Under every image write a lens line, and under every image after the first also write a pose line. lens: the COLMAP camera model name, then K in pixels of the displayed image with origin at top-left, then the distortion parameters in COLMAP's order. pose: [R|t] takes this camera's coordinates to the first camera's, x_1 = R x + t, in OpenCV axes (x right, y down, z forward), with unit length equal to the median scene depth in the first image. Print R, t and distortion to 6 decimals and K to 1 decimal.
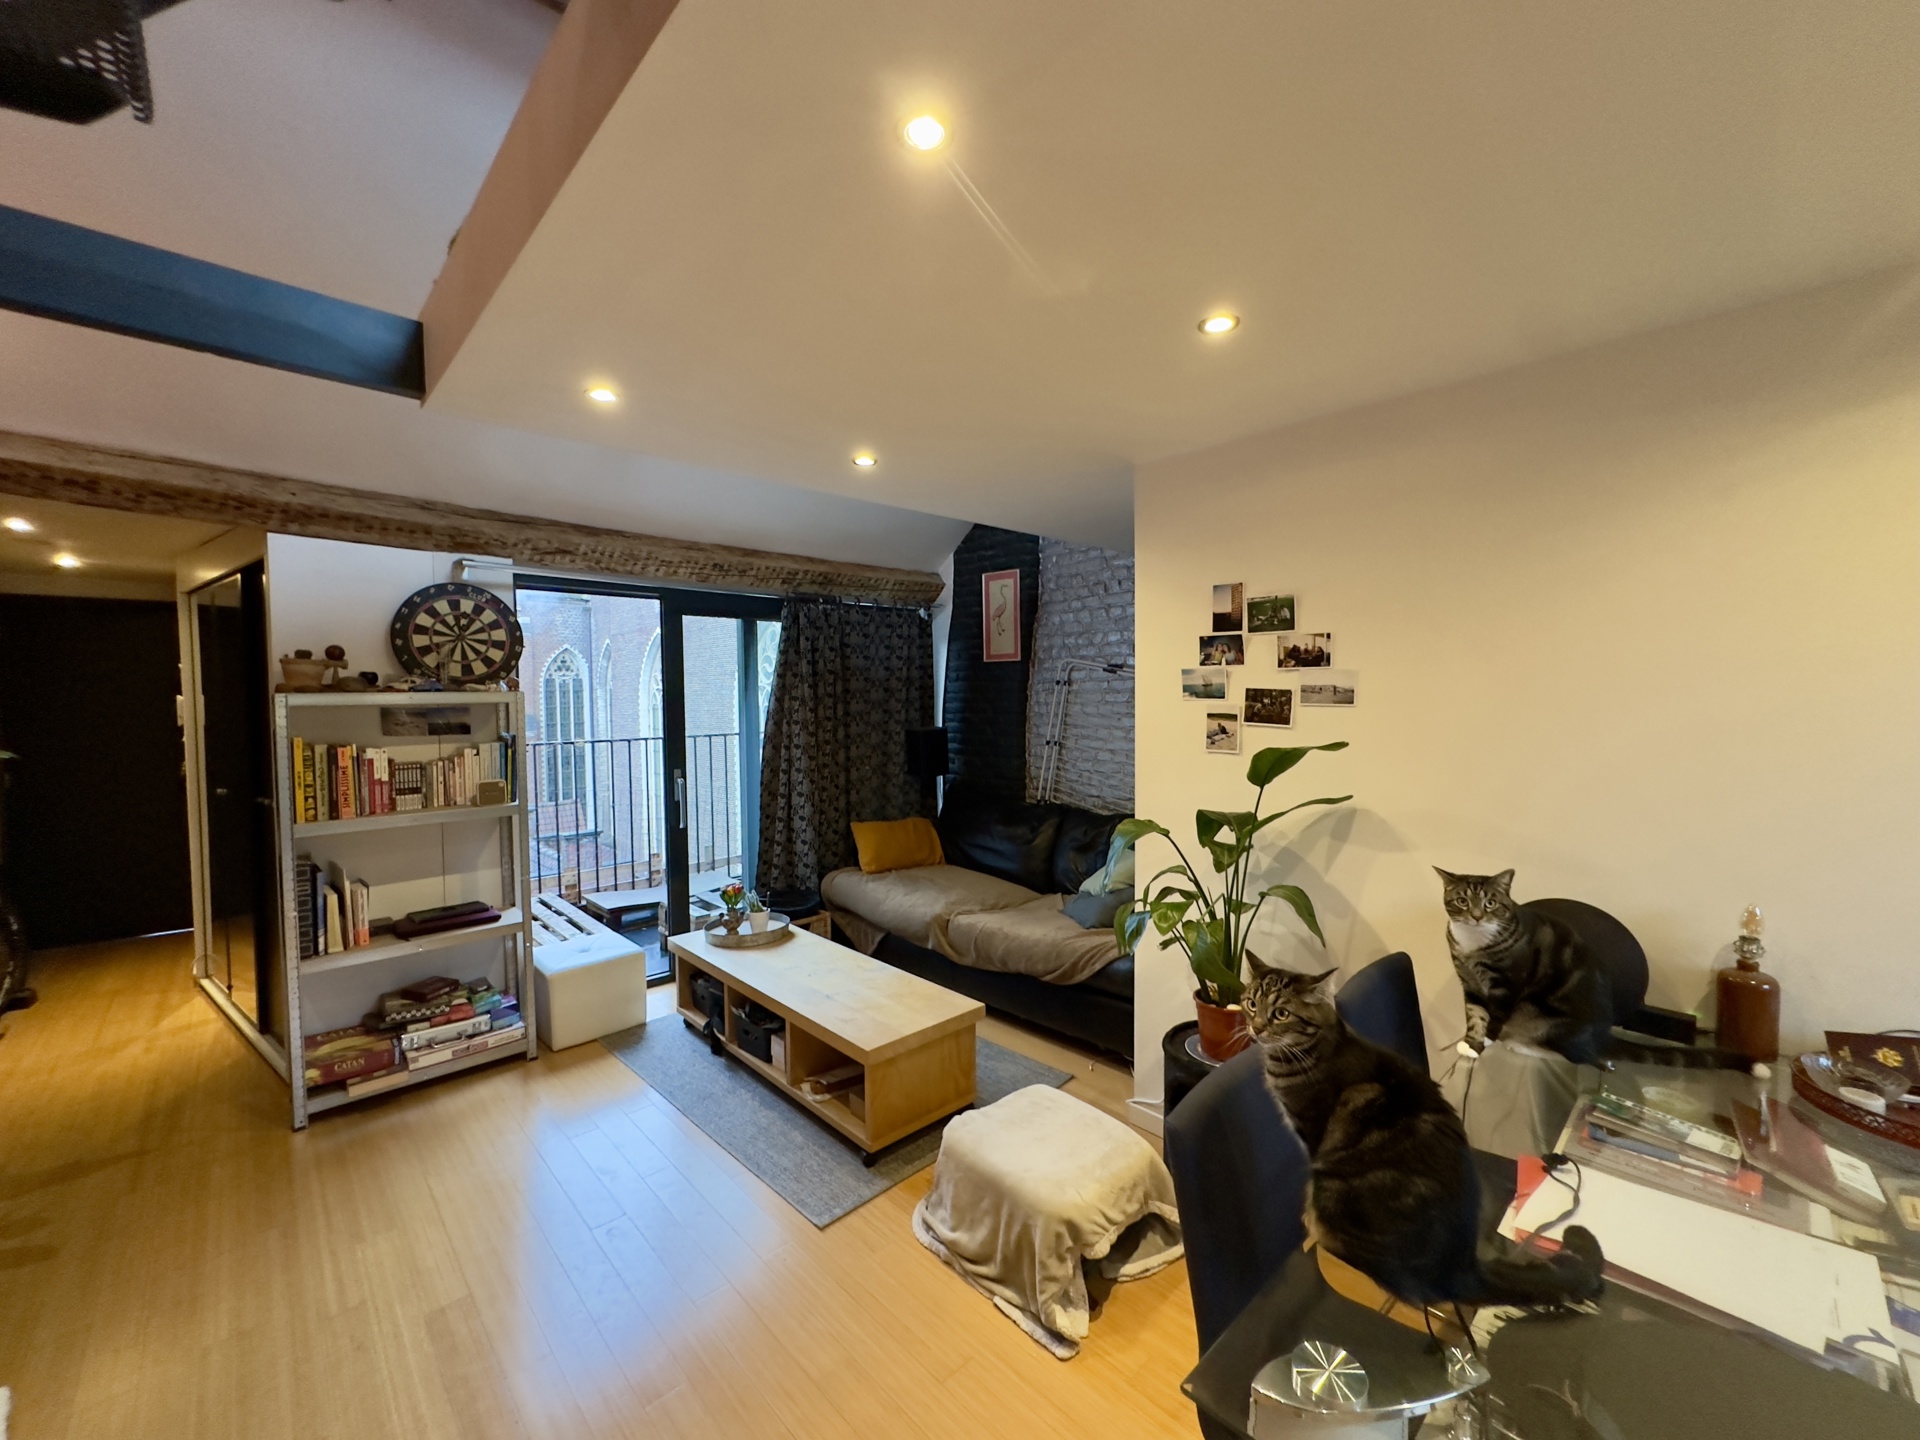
lens RADIAL K [[759.4, 0, 960.2], [0, 759.4, 726.1], [0, 0, 1]] dist [-0.002536, 0.000102]
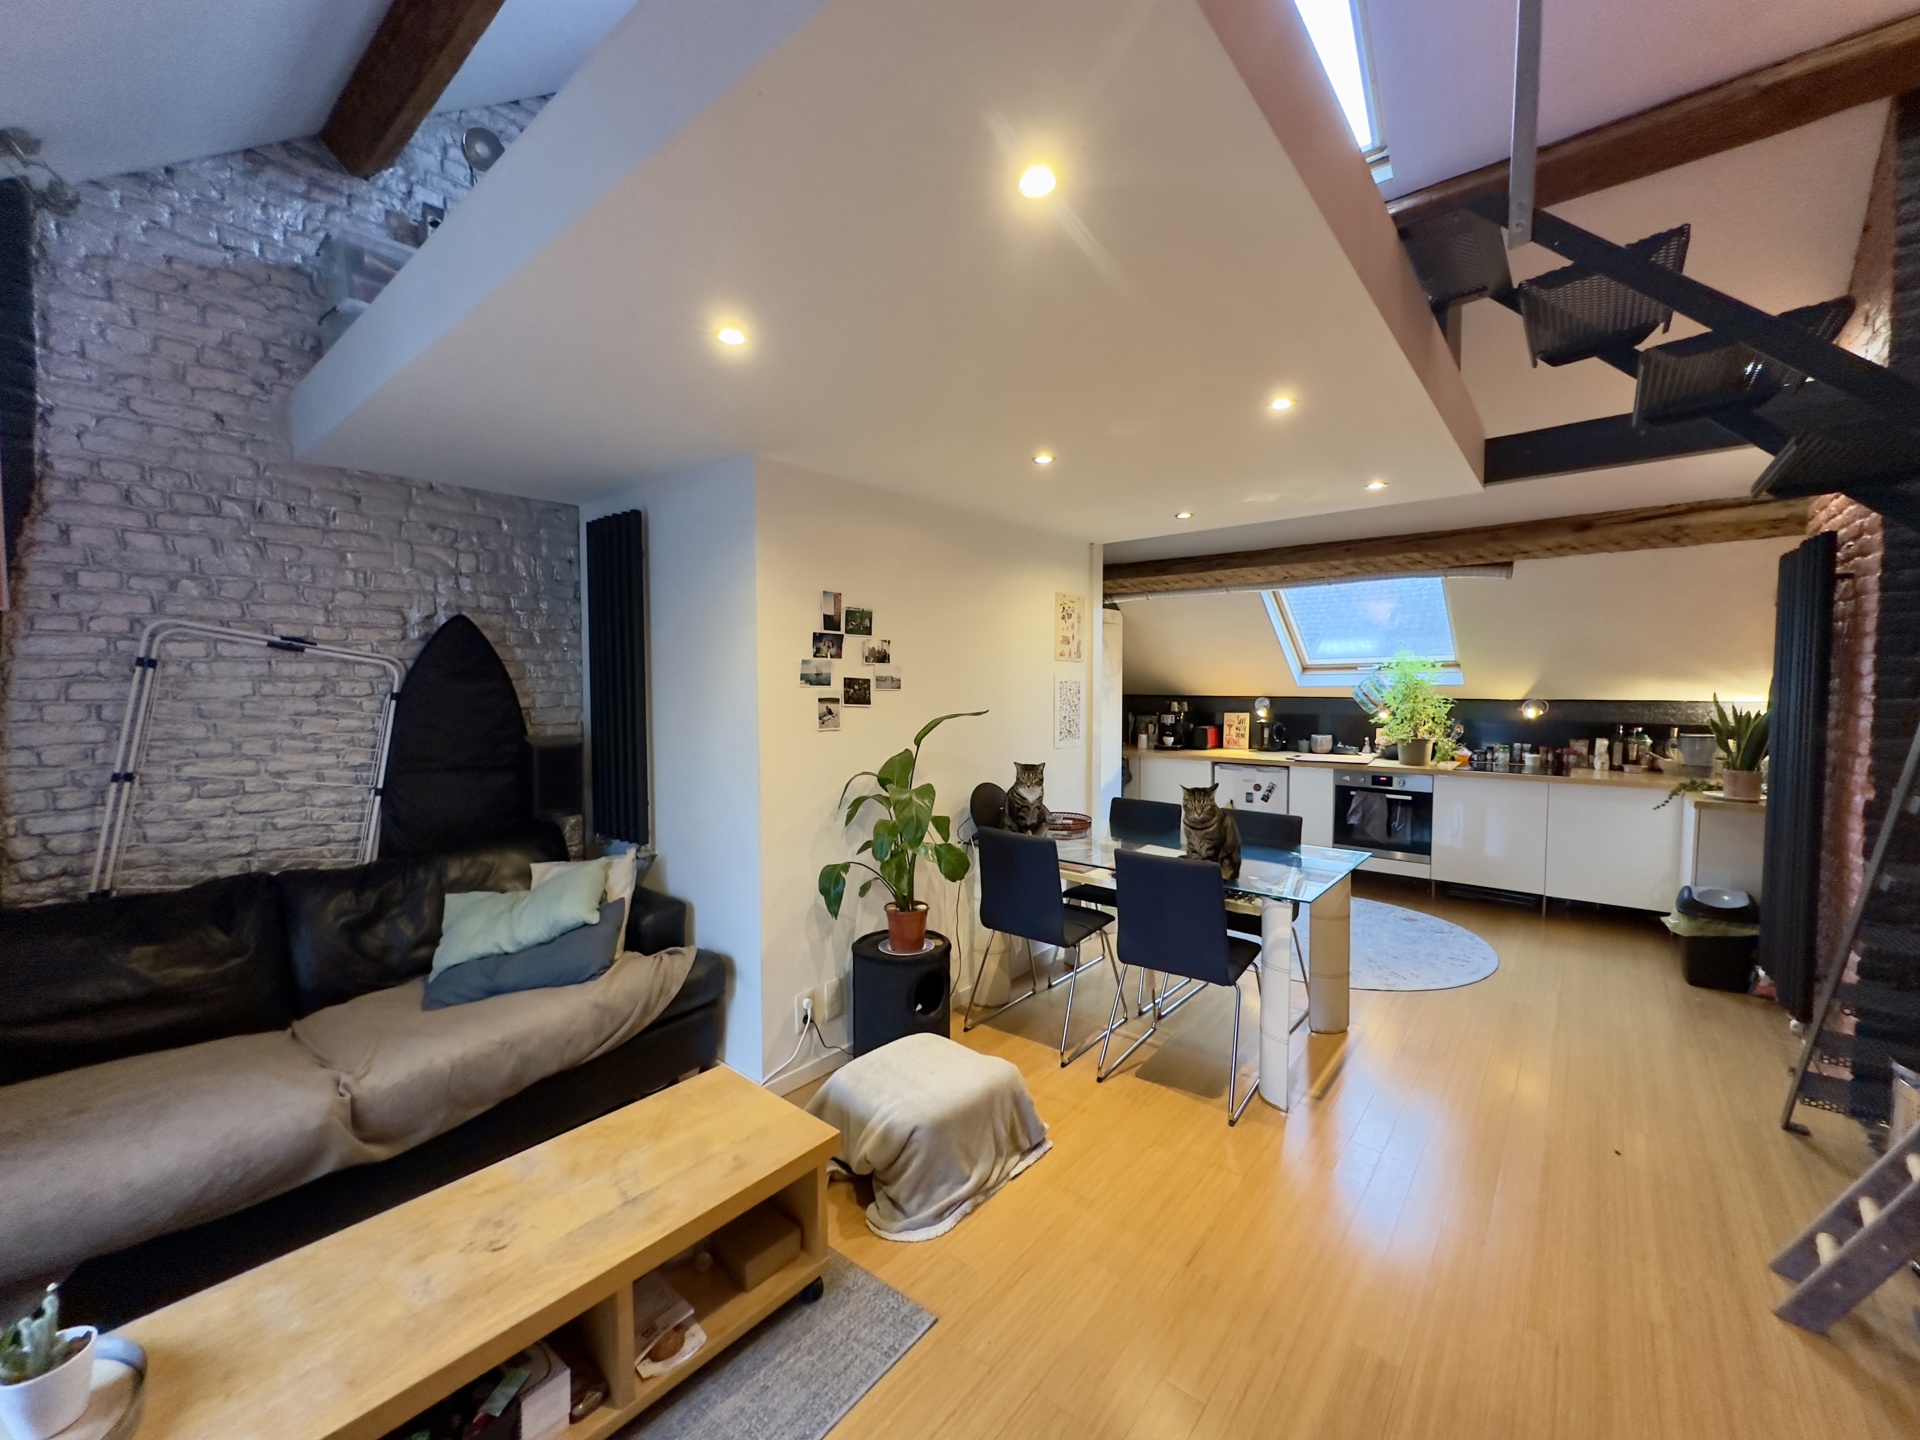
lens RADIAL K [[759.4, 0, 965.5], [0, 759.4, 719.6], [0, 0, 1]] dist [-0.002536, 0.000102]
pose [[-0.114499, -0.042180, 0.992527, -0.896035], [0.044499, 0.997878, 0.047540, -0.030492], [-0.992426, 0.049610, -0.112379, 0.933551]]
